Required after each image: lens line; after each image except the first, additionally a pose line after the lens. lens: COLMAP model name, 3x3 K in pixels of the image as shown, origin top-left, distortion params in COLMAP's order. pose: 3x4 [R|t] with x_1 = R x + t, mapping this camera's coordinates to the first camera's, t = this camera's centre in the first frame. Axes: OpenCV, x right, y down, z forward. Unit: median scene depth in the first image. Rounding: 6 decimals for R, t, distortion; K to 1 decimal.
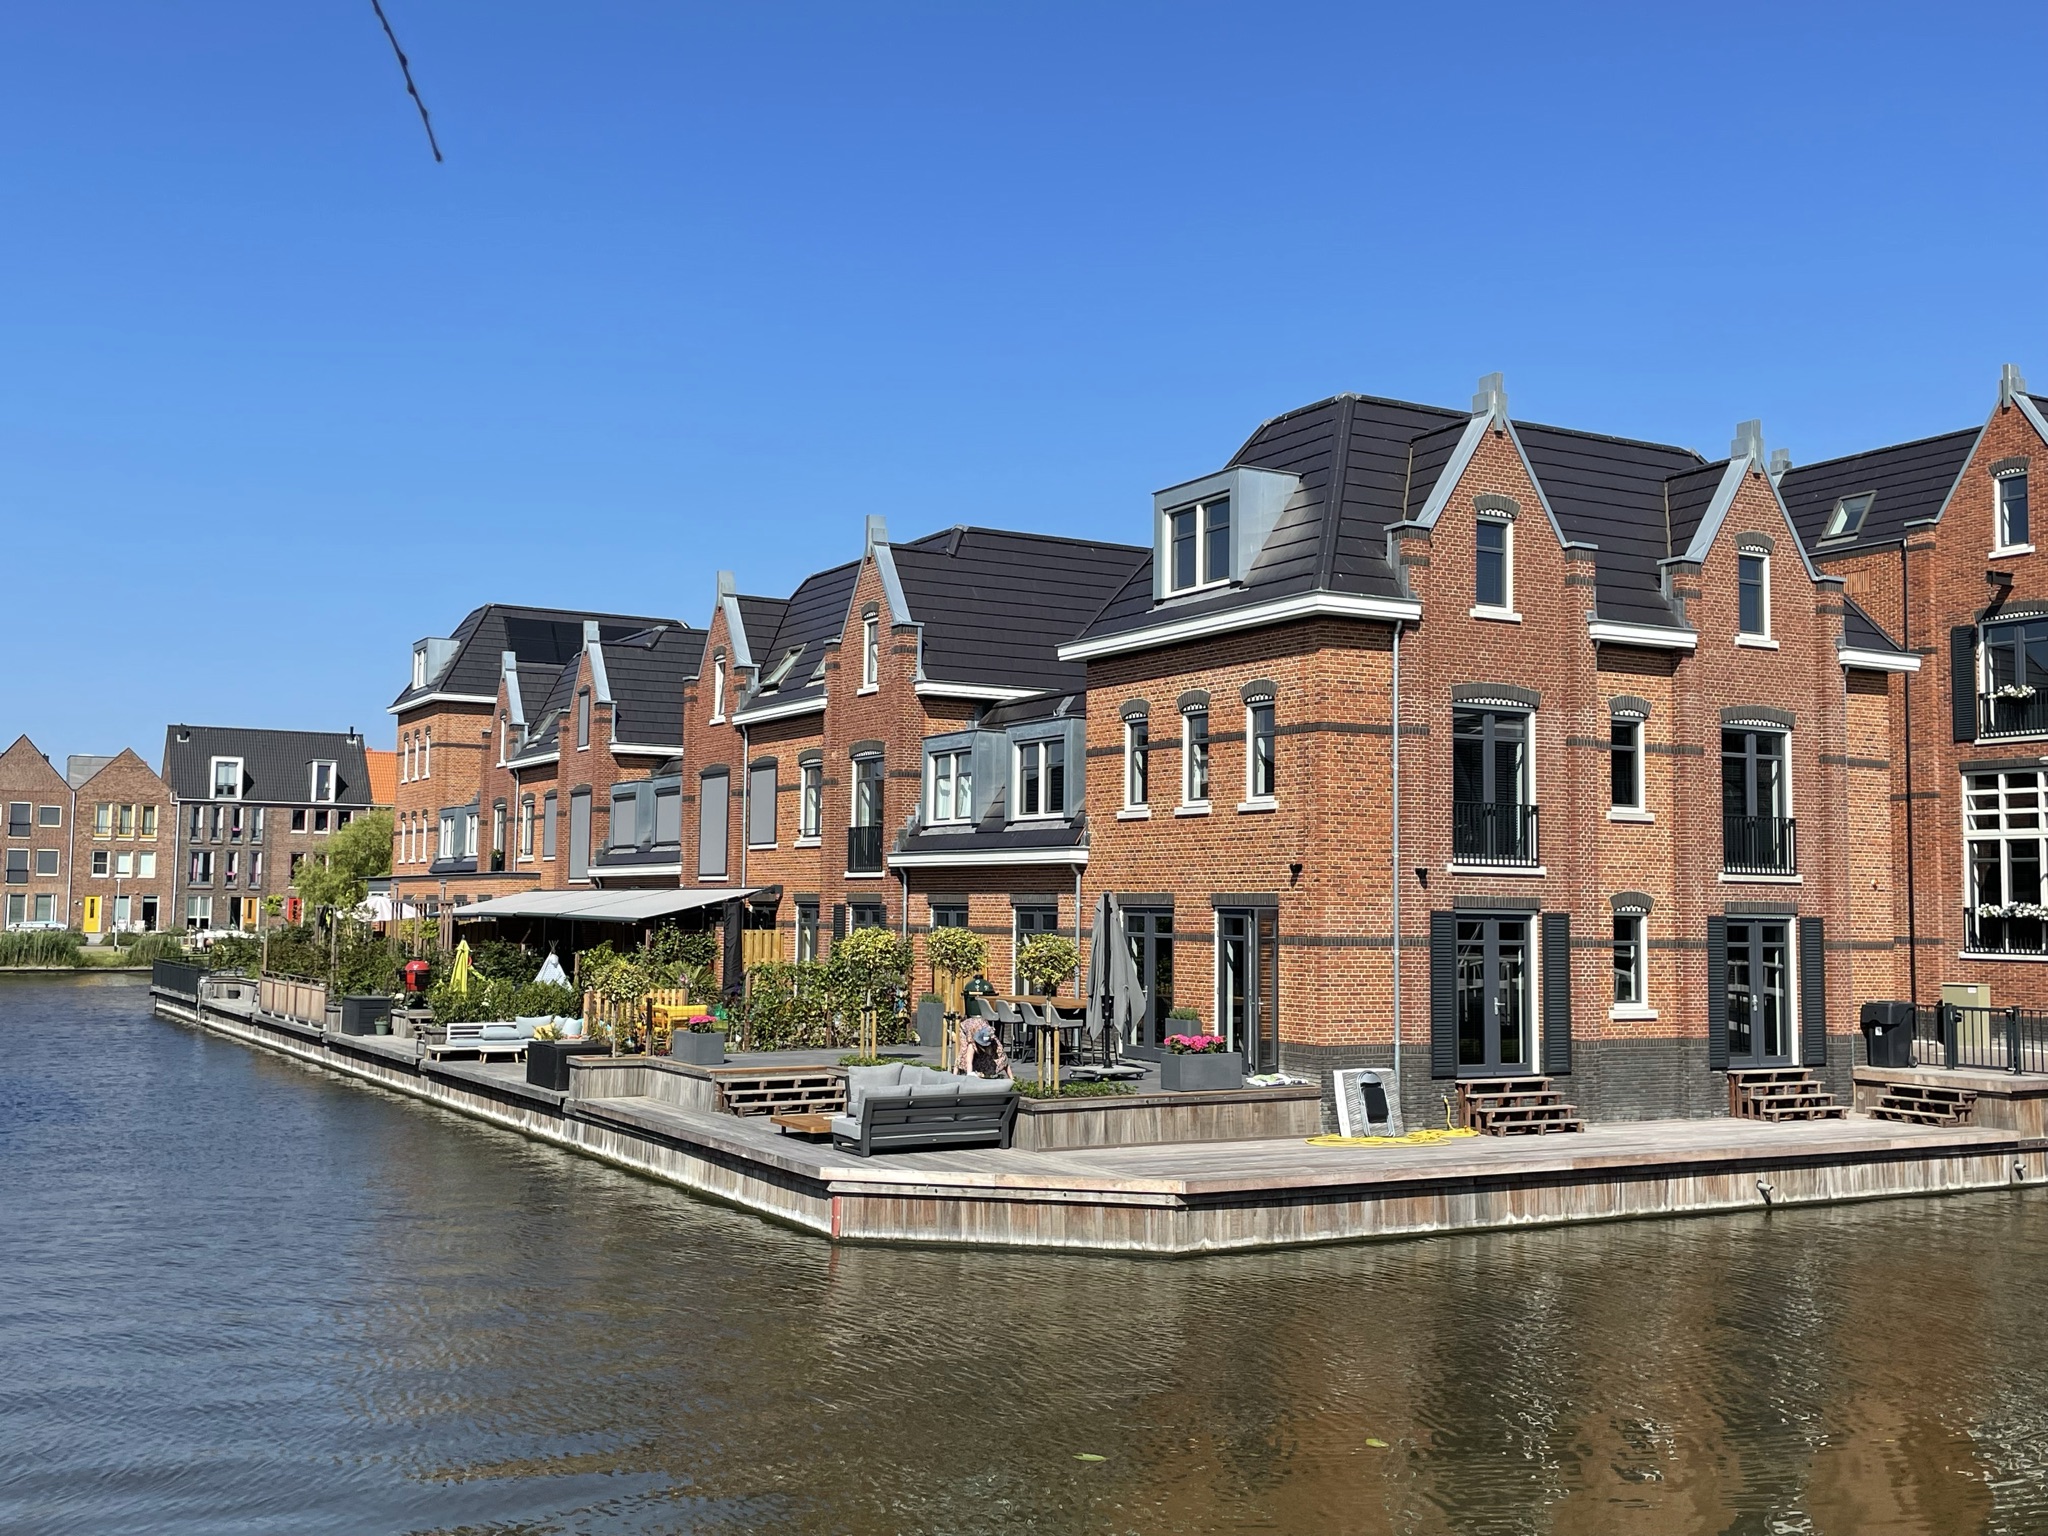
lens RADIAL K [[2066.7, 0, 1027.7], [0, 2066.7, 737.0], [0, 0, 1]] dist [0.033648, 0.000000]
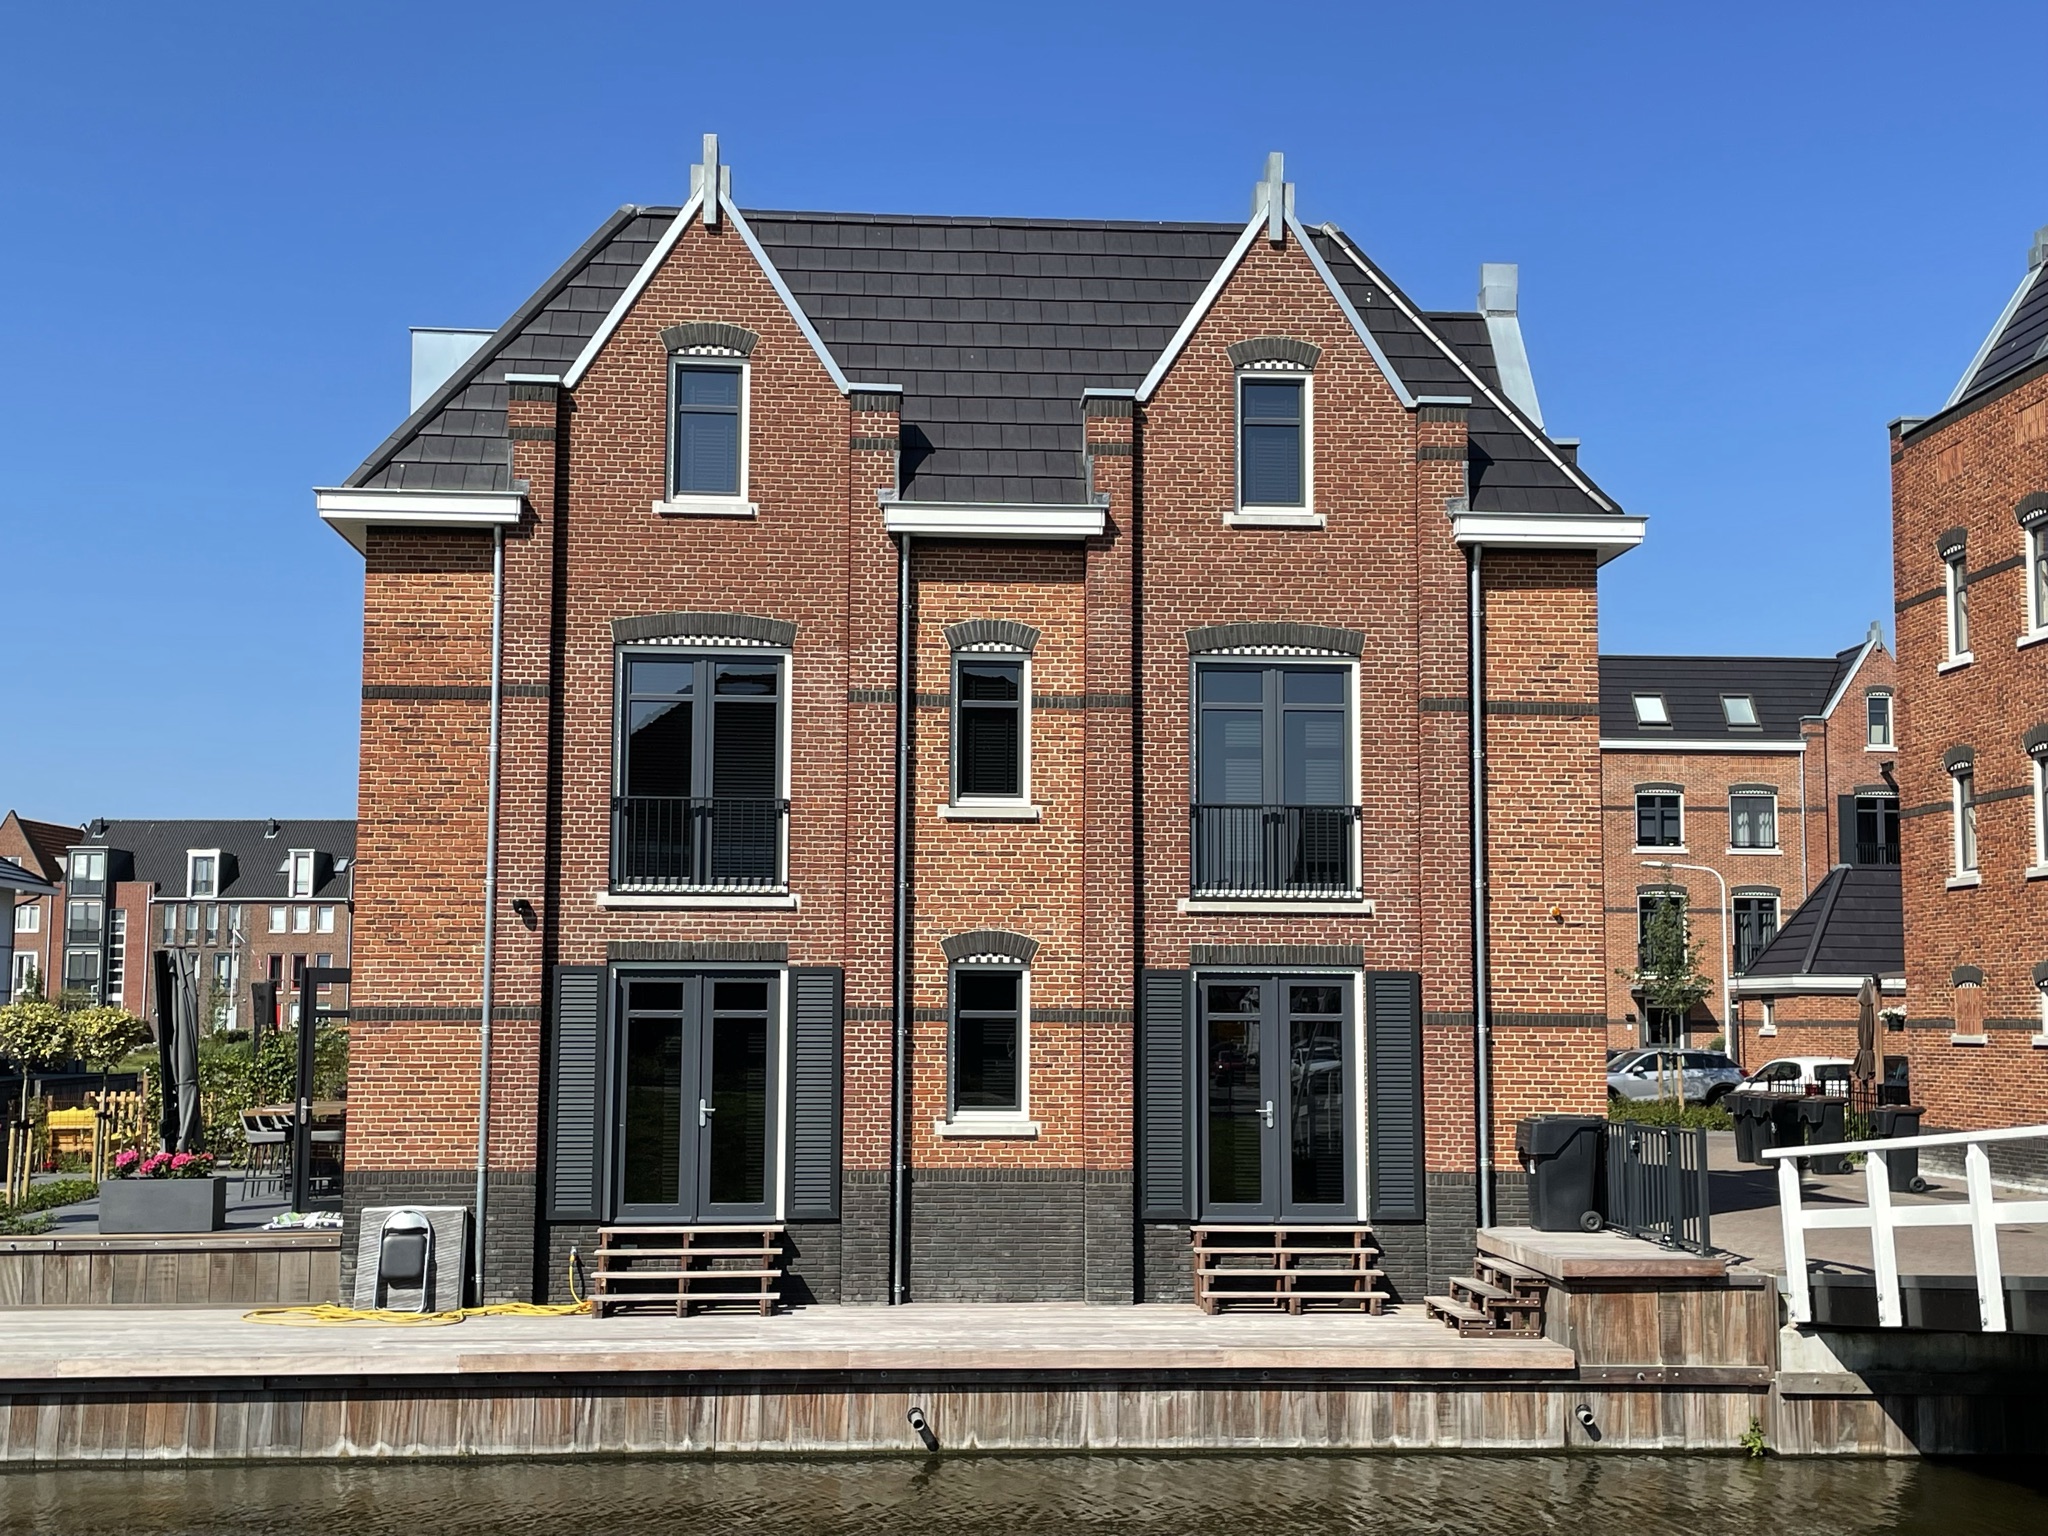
lens RADIAL K [[2491.0, 0, 1023.5], [0, 2491.0, 759.9], [0, 0, 1]] dist [0.055453, 0.000000]
pose [[0.902223, -0.047073, -0.428694, 0.631193], [0.041655, 0.998889, -0.022015, 0.040244], [0.429254, 0.002005, 0.903181, 0.330451]]
